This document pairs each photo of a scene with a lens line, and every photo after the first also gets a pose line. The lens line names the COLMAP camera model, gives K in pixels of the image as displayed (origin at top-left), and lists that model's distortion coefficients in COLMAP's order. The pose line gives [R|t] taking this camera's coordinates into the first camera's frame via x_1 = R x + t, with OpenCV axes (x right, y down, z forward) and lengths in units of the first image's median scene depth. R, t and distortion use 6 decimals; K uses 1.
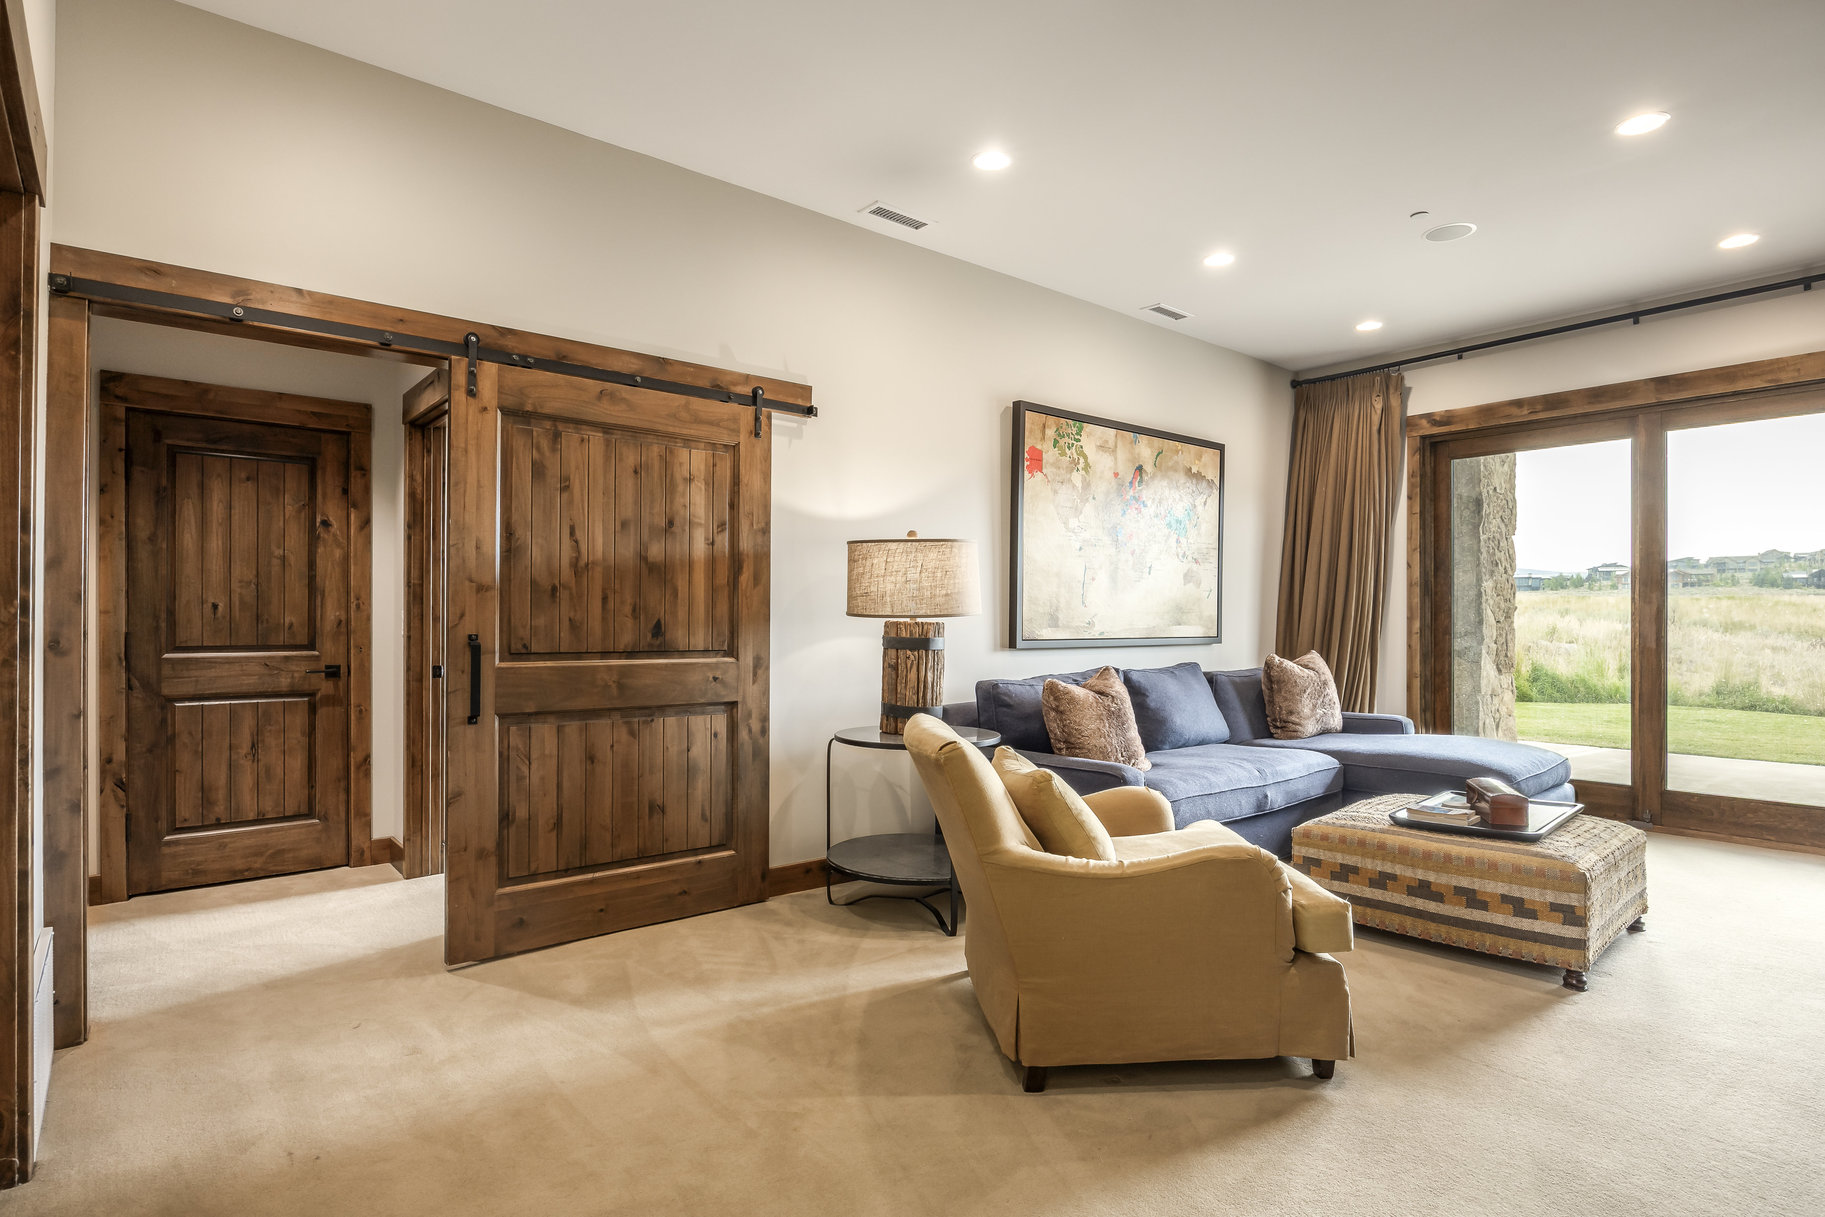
lens RADIAL K [[958.7, 0, 910.6], [0, 958.7, 620.2], [0, 0, 1]] dist [0.001138, 0.000749]
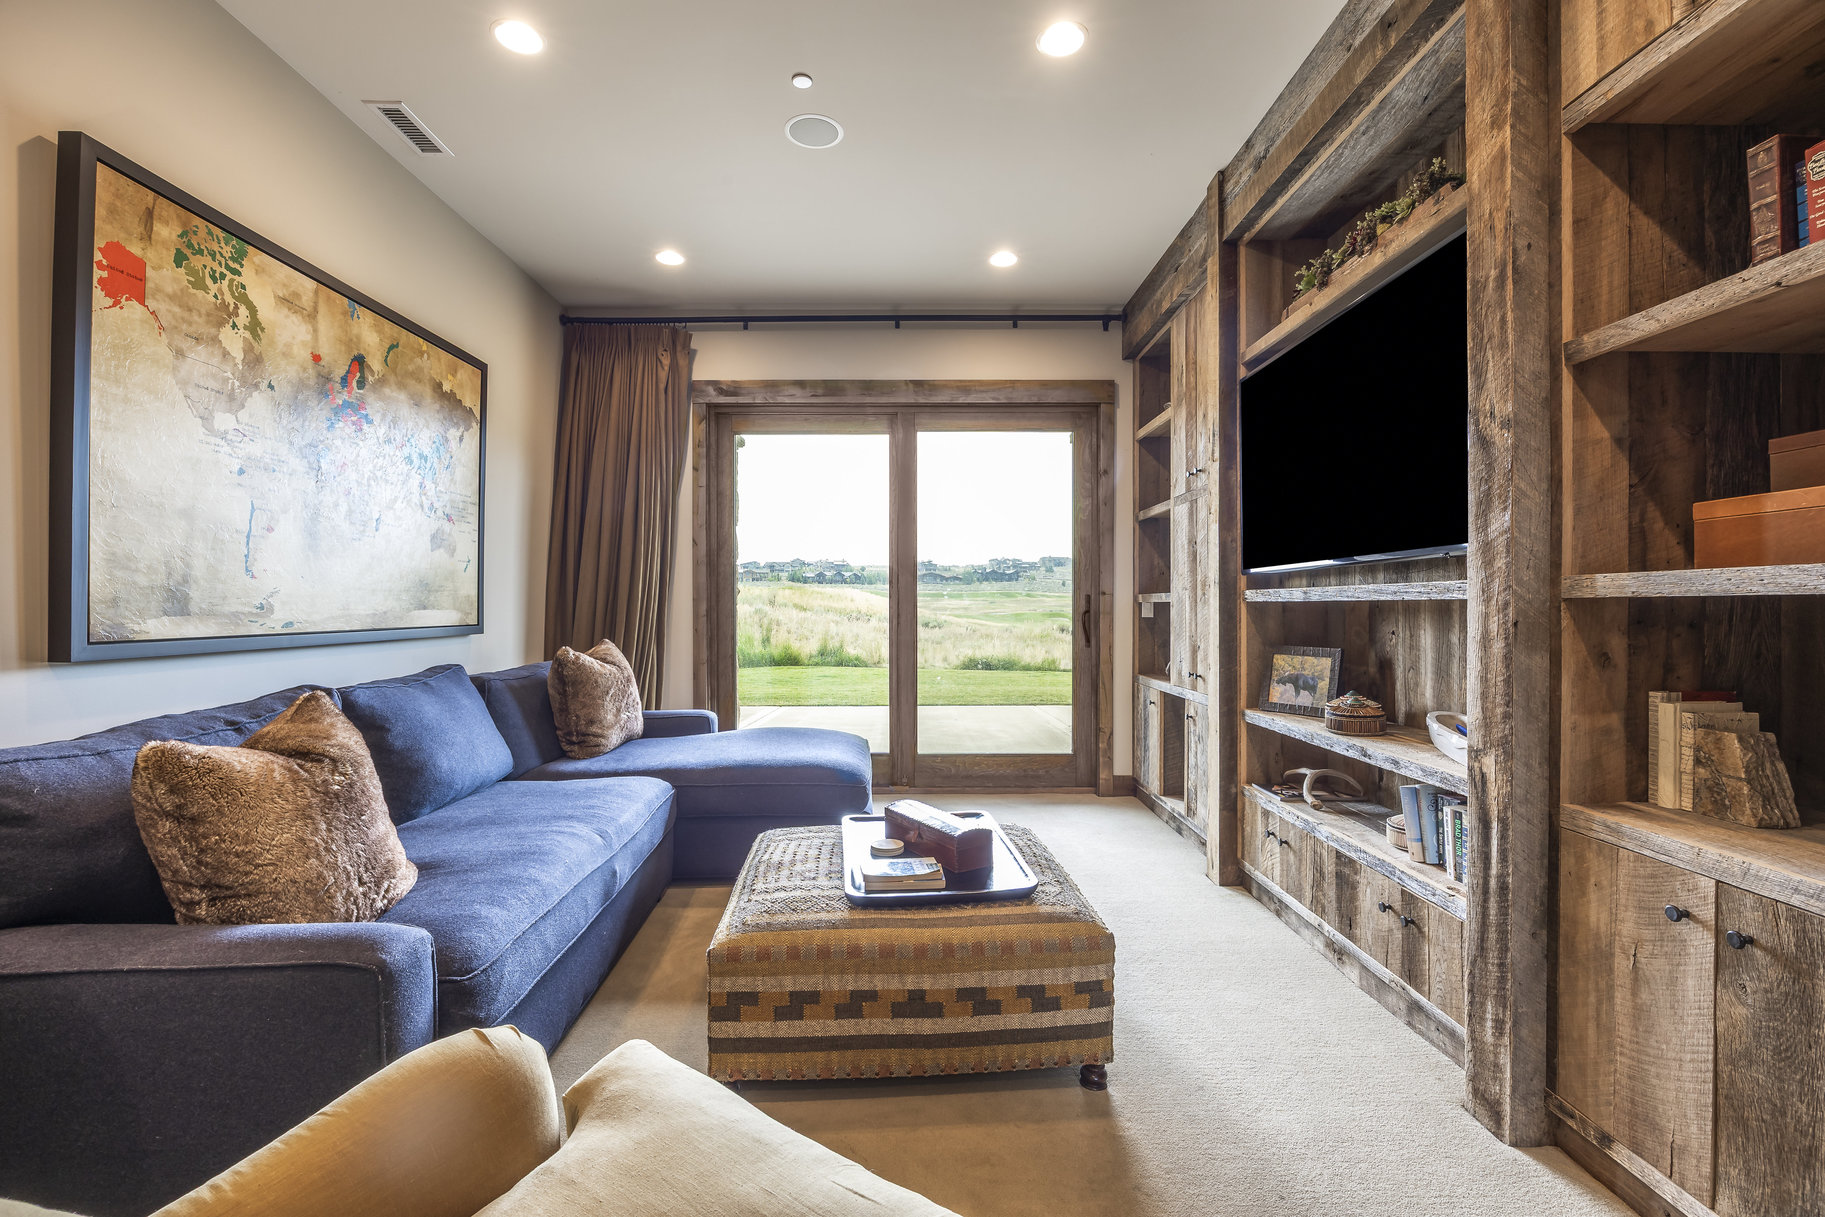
lens RADIAL K [[797.3, 0, 917.6], [0, 797.3, 611.6], [0, 0, 1]] dist [-0.017033, 0.000712]
pose [[0.629660, -0.009608, 0.776812, 0.070339], [0.002072, 0.999941, 0.010689, 0.001706], [-0.776868, -0.005121, 0.629642, 0.415768]]
